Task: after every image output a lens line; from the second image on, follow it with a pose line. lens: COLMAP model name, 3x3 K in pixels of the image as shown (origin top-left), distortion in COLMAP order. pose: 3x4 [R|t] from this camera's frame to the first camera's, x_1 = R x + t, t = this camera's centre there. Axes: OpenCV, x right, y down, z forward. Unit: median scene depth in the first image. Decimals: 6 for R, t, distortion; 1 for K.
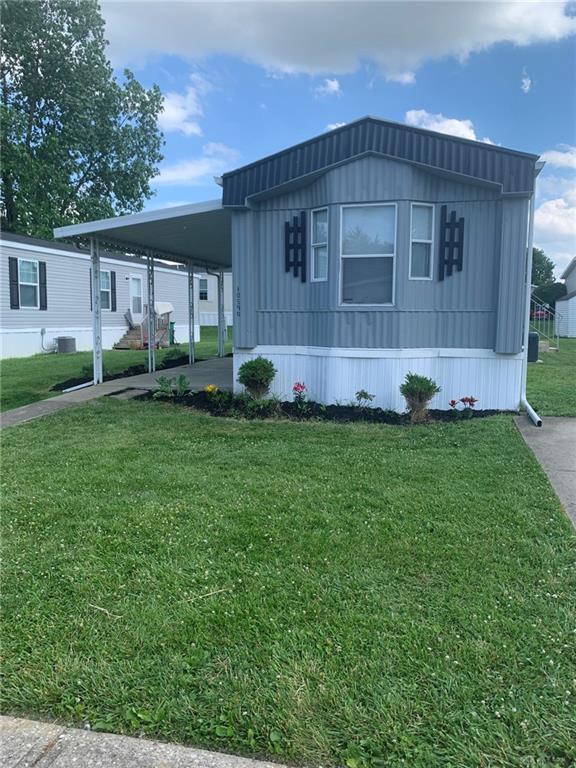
lens RADIAL K [[605.7, 0, 286.0], [0, 605.7, 387.7], [0, 0, 1]] dist [0.049041, -0.069597]
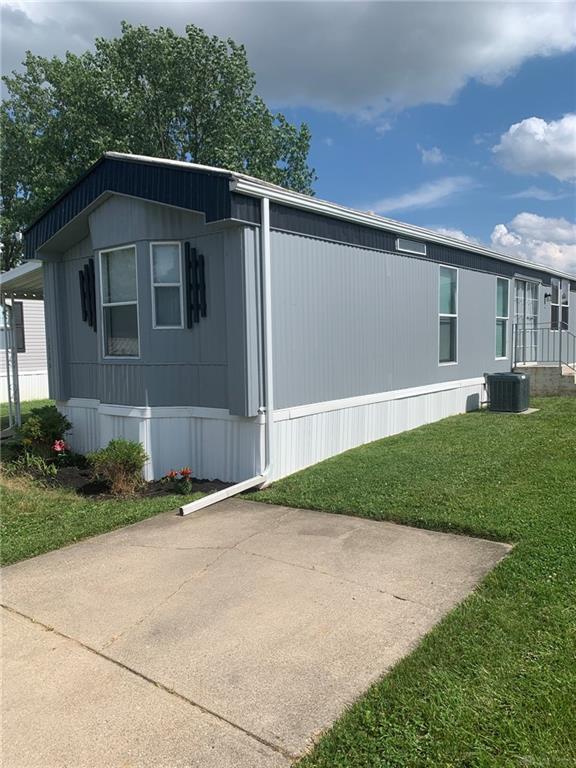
lens RADIAL K [[605.7, 0, 289.9], [0, 605.7, 385.1], [0, 0, 1]] dist [0.049041, -0.069597]
pose [[0.921433, 0.002025, -0.388532, 0.685941], [-0.018545, 0.999076, -0.038775, -0.062384], [0.388095, 0.042934, 0.920619, 0.255604]]
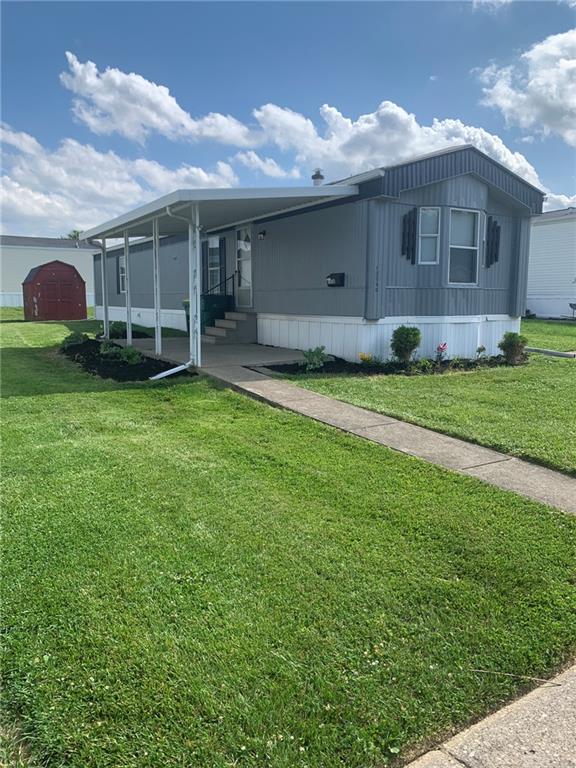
lens RADIAL K [[605.7, 0, 288.5], [0, 605.7, 380.3], [0, 0, 1]] dist [0.049041, -0.069597]
pose [[0.674296, -0.105915, 0.730826, -1.096431], [0.071797, 0.994375, 0.077866, -0.054078], [-0.734963, -0.000034, 0.678108, 0.348433]]
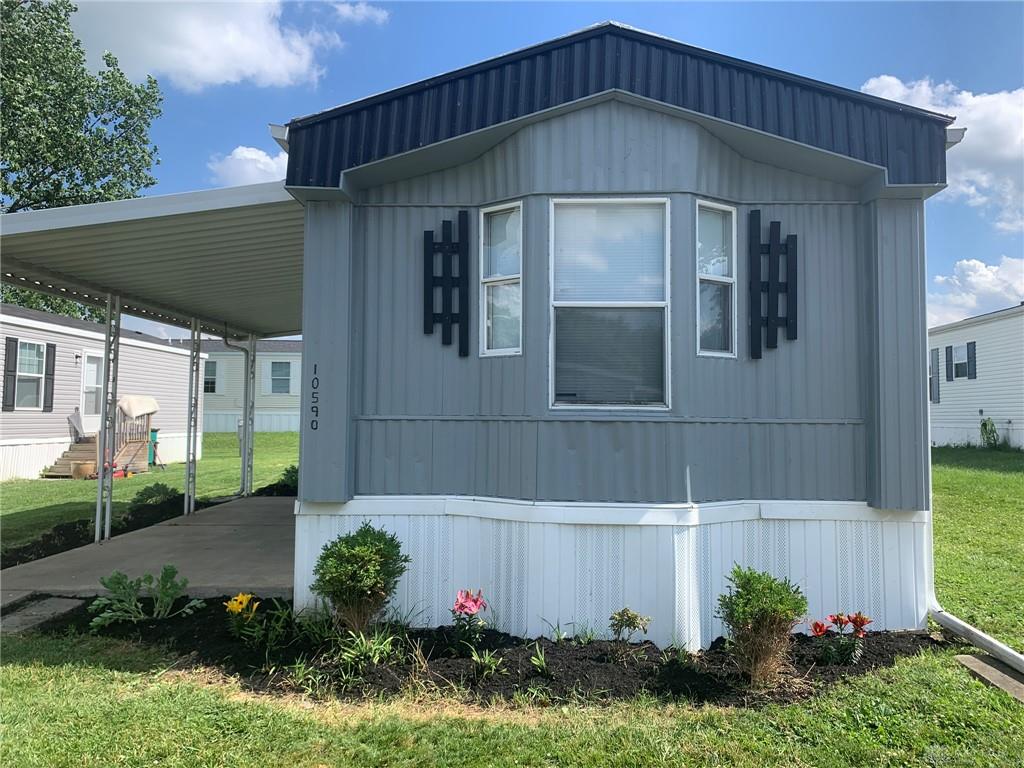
lens RADIAL K [[807.6, 0, 518.3], [0, 807.6, 360.8], [0, 0, 1]] dist [0.049041, -0.069597]
pose [[0.972825, 0.018928, 0.230767, -0.073886], [0.024053, 0.983000, -0.182024, -0.058928], [-0.230290, 0.182628, 0.955831, 0.408029]]
